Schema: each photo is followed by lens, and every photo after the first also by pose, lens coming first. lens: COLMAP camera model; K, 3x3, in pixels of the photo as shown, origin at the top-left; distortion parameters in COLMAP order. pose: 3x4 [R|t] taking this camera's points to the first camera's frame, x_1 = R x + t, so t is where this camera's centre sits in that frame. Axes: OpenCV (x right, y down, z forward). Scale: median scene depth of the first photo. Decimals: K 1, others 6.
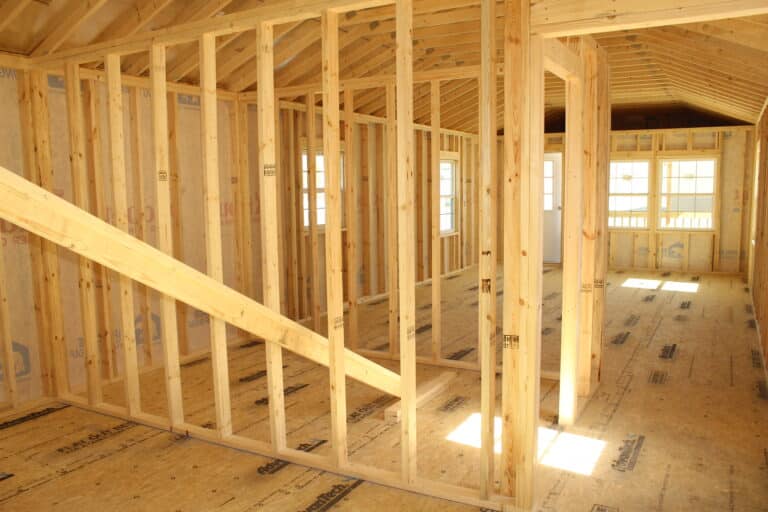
lens RADIAL K [[642.6, 0, 383.1], [0, 642.6, 267.2], [0, 0, 1]] dist [-0.152498, 0.131265]
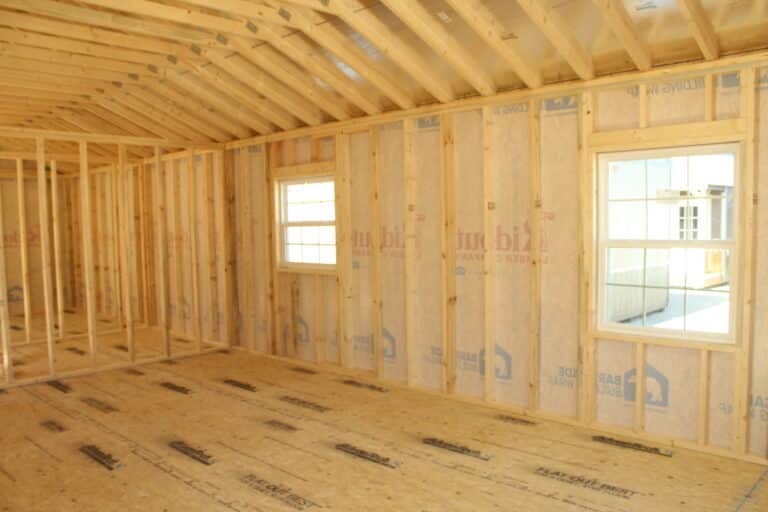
lens RADIAL K [[644.6, 0, 353.0], [0, 644.6, 256.5], [0, 0, 1]] dist [-0.140913, 0.116229]
pose [[-0.268707, 0.077757, -0.960078, 0.565791], [-0.094111, 0.989848, 0.106508, -0.138353], [0.958614, 0.118973, -0.258661, 1.005124]]
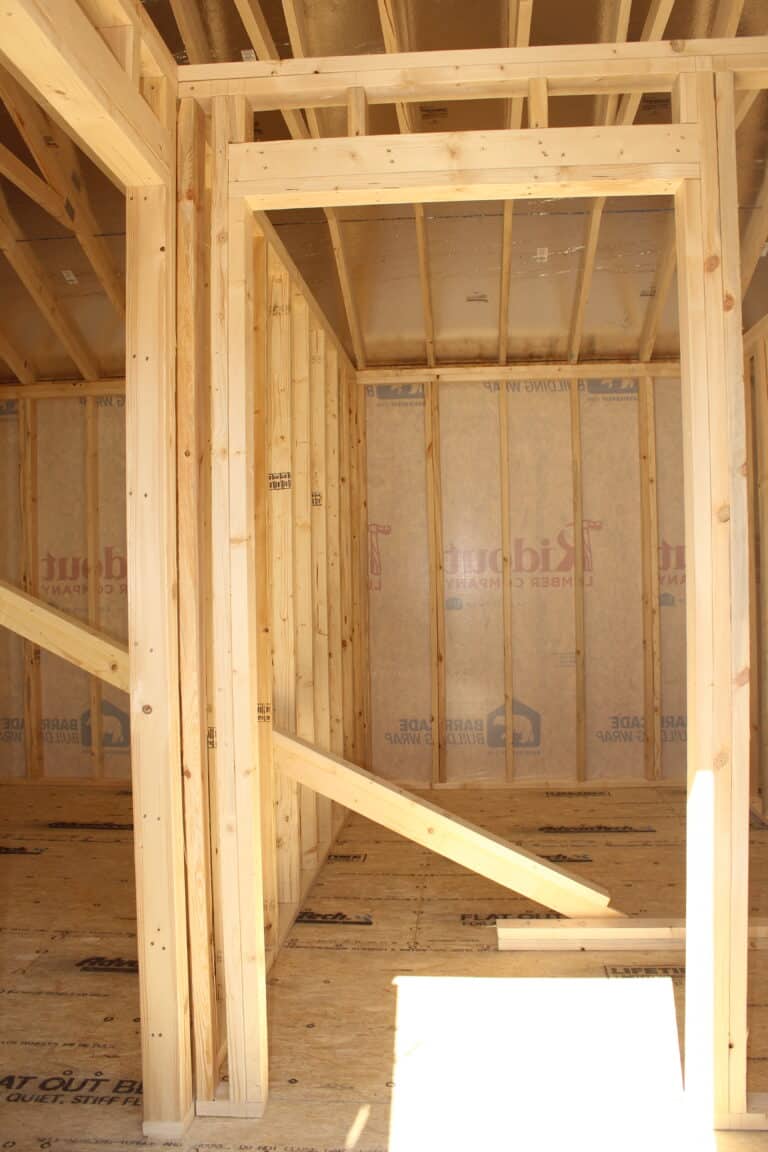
lens RADIAL K [[963.8, 0, 400.1], [0, 963.8, 570.3], [0, 0, 1]] dist [-0.152498, 0.131265]
pose [[0.418779, 0.008378, -0.908049, 0.504359], [-0.099977, 0.994304, -0.036934, -0.020060], [0.902568, 0.106251, 0.417232, 0.424404]]
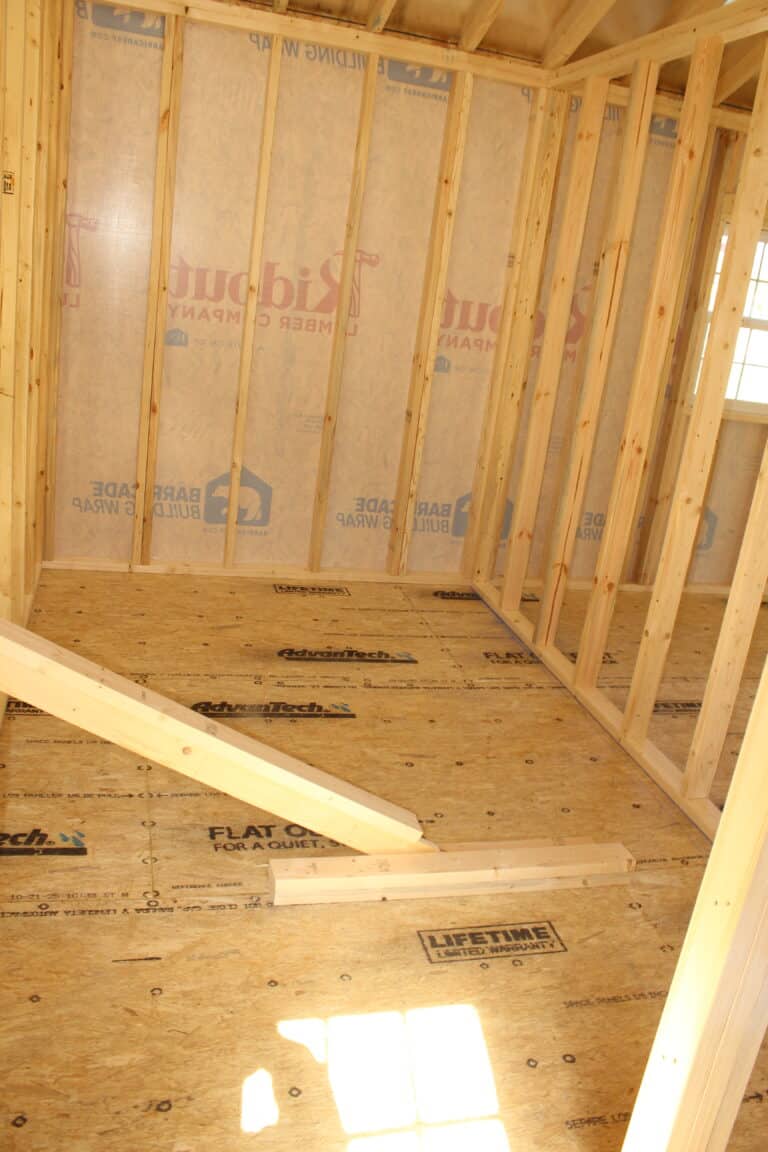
lens RADIAL K [[963.8, 0, 400.1], [0, 963.8, 570.3], [0, 0, 1]] dist [-0.152498, 0.131265]
pose [[0.687876, 0.324701, -0.649150, 0.278016], [-0.230371, 0.945783, 0.228962, -0.067968], [0.688299, -0.007952, 0.725384, 0.475426]]
